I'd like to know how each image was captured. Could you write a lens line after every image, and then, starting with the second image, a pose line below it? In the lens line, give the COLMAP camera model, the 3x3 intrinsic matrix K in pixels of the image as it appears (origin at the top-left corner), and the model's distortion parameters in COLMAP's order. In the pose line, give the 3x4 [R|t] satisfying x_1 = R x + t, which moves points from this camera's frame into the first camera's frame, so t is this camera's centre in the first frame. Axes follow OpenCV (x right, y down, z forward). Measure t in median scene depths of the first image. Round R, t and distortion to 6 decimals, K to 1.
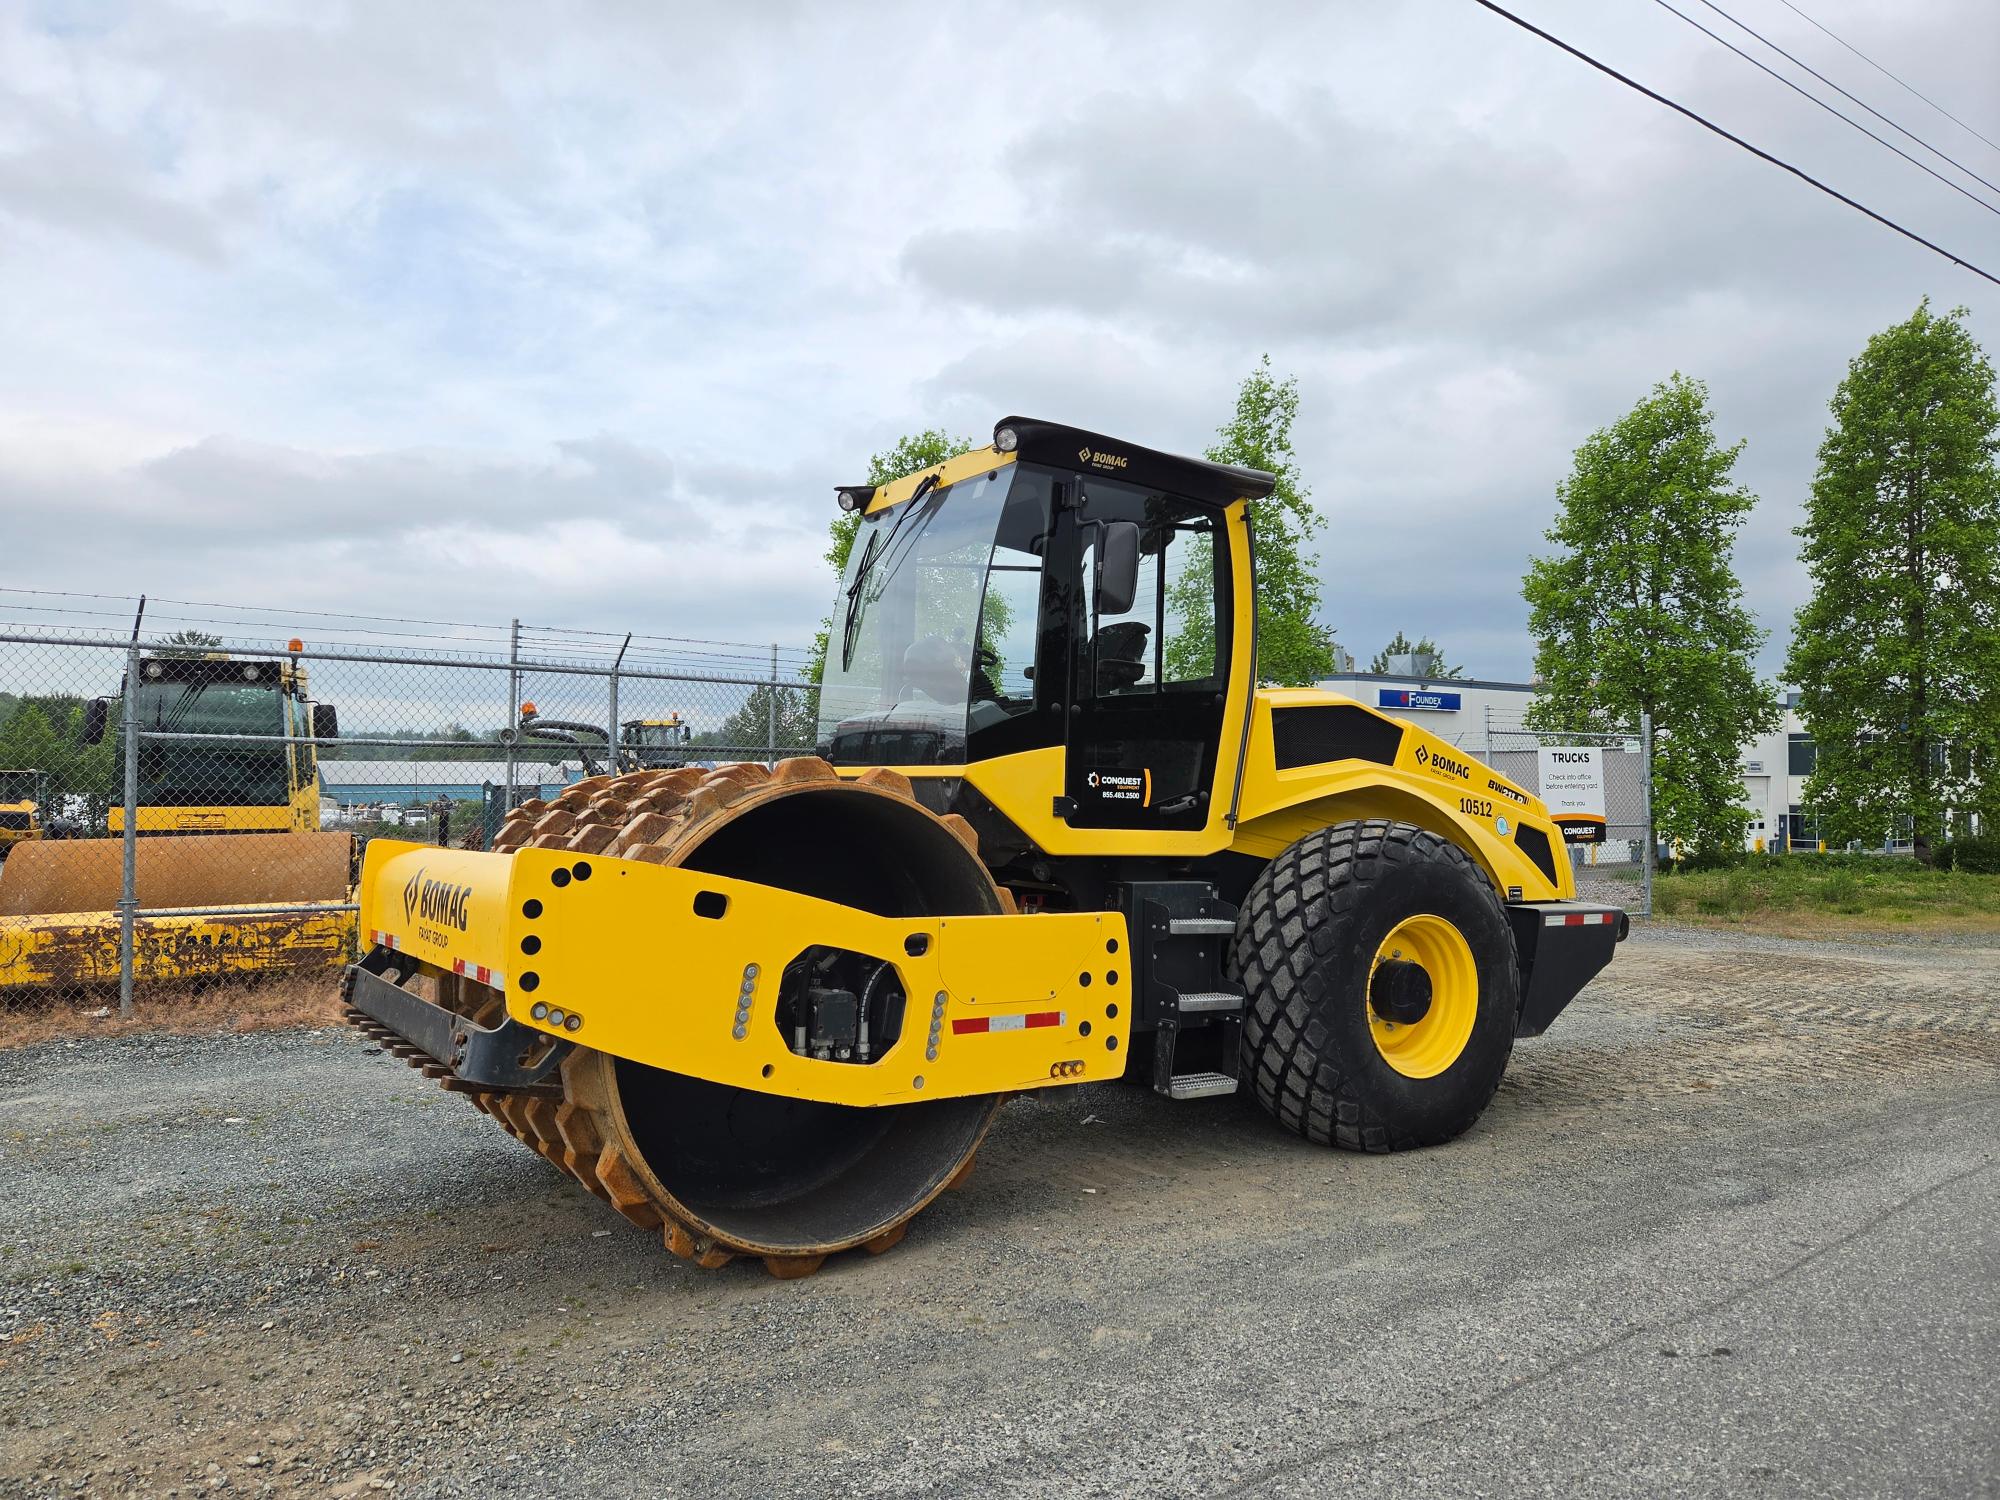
lens RADIAL K [[1335.3, 0, 990.9], [0, 1335.3, 741.6], [0, 0, 1]] dist [0.080385, -0.072399]
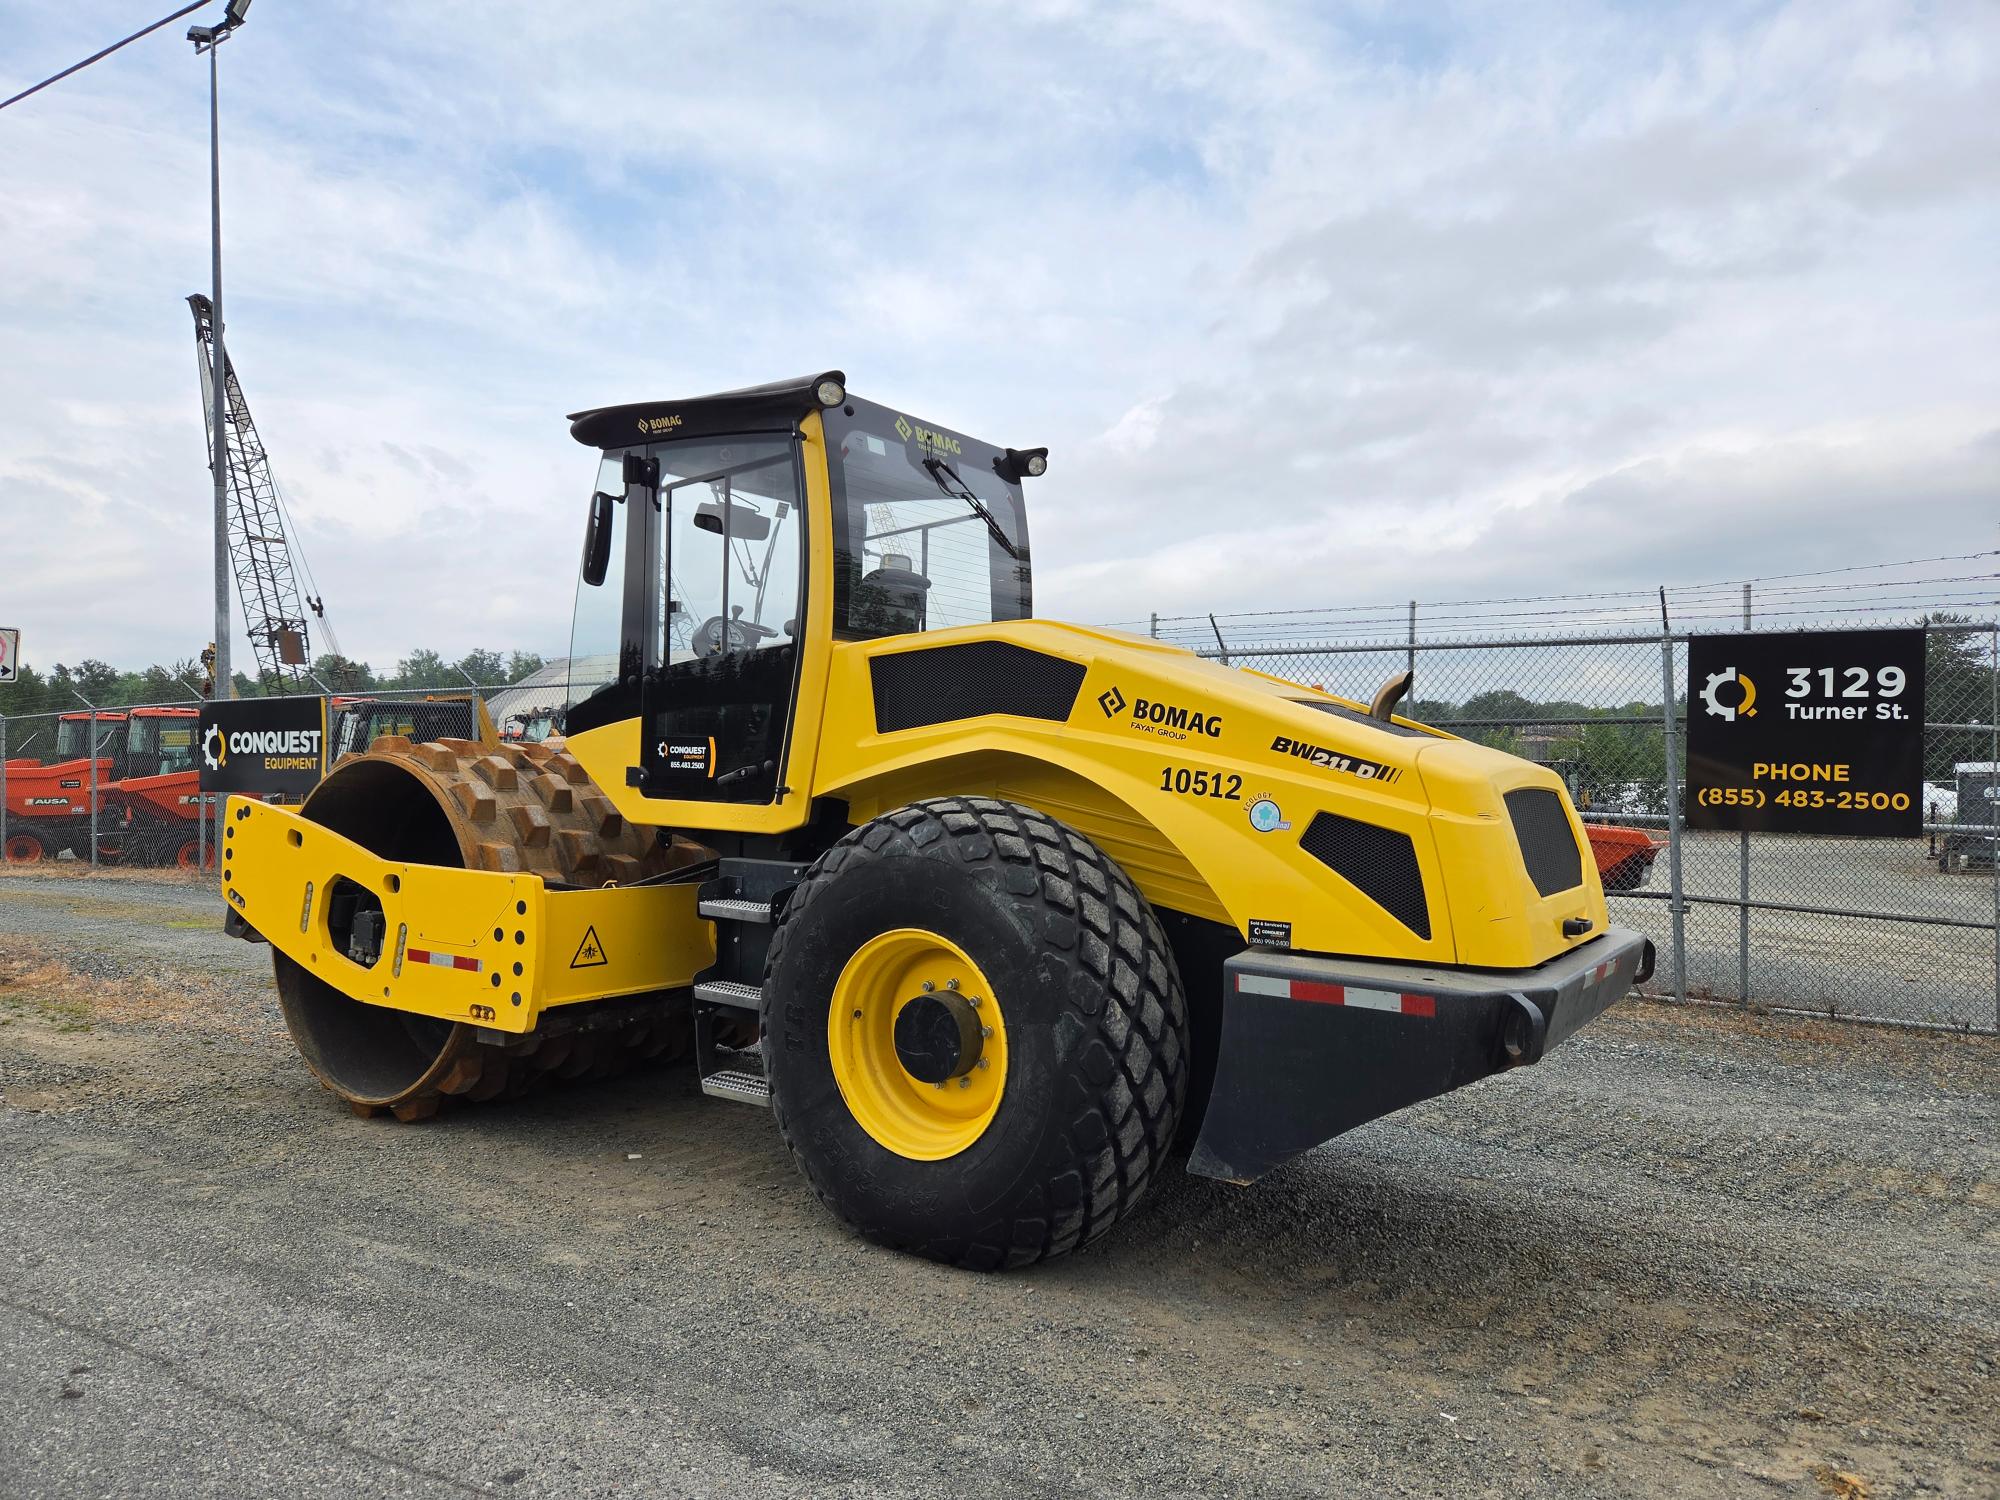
lens RADIAL K [[1335.3, 0, 990.9], [0, 1335.3, 741.6], [0, 0, 1]] dist [0.080385, -0.072399]
pose [[0.388510, -0.024346, -0.921123, 1.052373], [0.031239, 0.999424, -0.013240, 0.041933], [0.920915, -0.023632, 0.389046, 0.809639]]
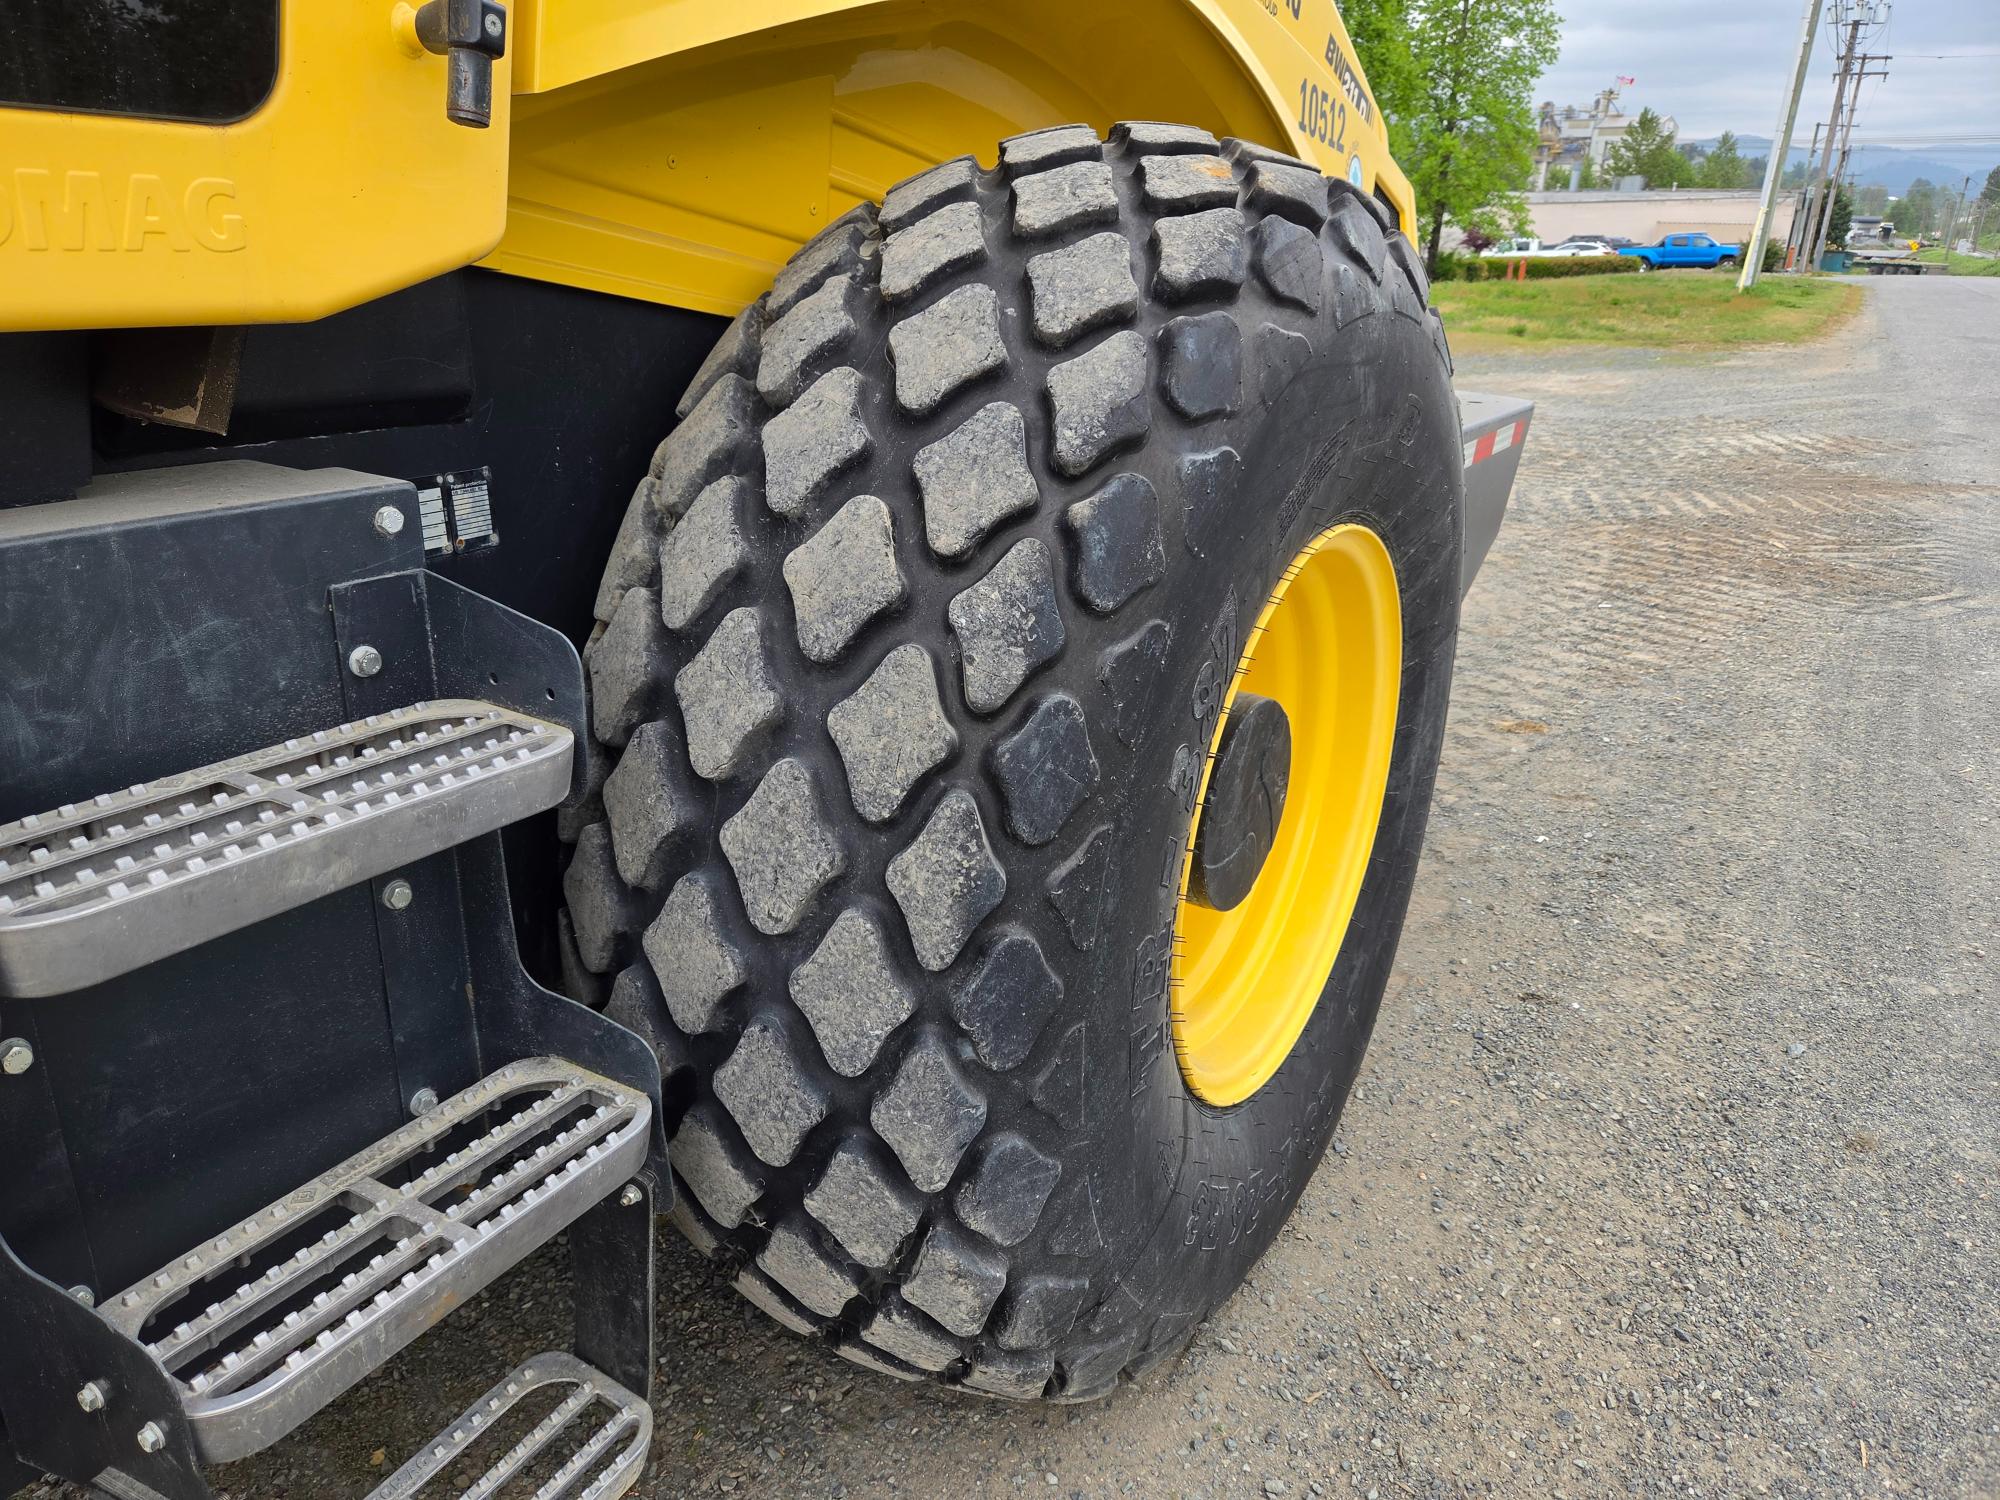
lens RADIAL K [[1335.3, 0, 990.9], [0, 1335.3, 741.6], [0, 0, 1]] dist [0.080385, -0.072399]
pose [[0.905846, -0.150123, 0.396115, 0.165439], [-0.022188, 0.916999, 0.398273, 0.069204], [-0.423026, -0.369563, 0.827328, 0.850820]]
